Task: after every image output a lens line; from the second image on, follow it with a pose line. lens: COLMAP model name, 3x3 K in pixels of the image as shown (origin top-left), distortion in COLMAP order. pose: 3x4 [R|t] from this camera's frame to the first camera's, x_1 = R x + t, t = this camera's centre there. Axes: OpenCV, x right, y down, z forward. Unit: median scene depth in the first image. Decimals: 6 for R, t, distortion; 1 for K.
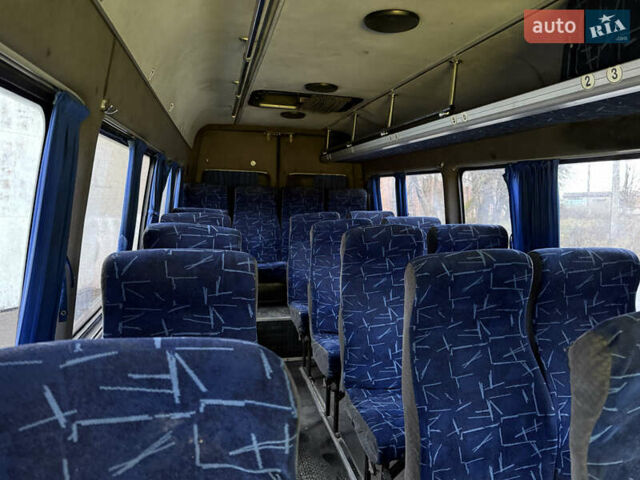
lens RADIAL K [[443.6, 0, 320.0], [0, 443.6, 240.0], [0, 0, 1]] dist [0.052645, -0.063963]
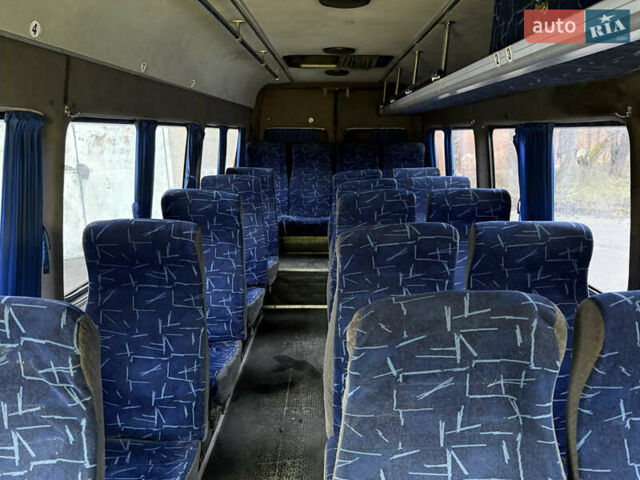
lens RADIAL K [[443.6, 0, 320.0], [0, 443.6, 240.0], [0, 0, 1]] dist [0.052645, -0.063963]
pose [[0.969335, 0.033746, -0.243413, 0.301570], [-0.004062, 0.992591, 0.121433, -0.048174], [0.245708, -0.116720, 0.962291, -0.059669]]
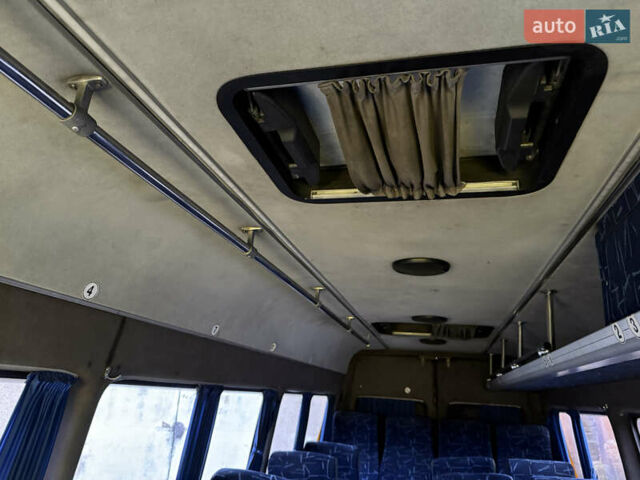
lens RADIAL K [[451.5, 0, 322.6], [0, 451.5, 246.4], [0, 0, 1]] dist [0.051871, -0.093866]
pose [[0.892744, -0.115595, -0.435483, 0.321299], [-0.084730, 0.906214, -0.414243, -0.082935], [0.442526, 0.406711, 0.799223, 0.082936]]
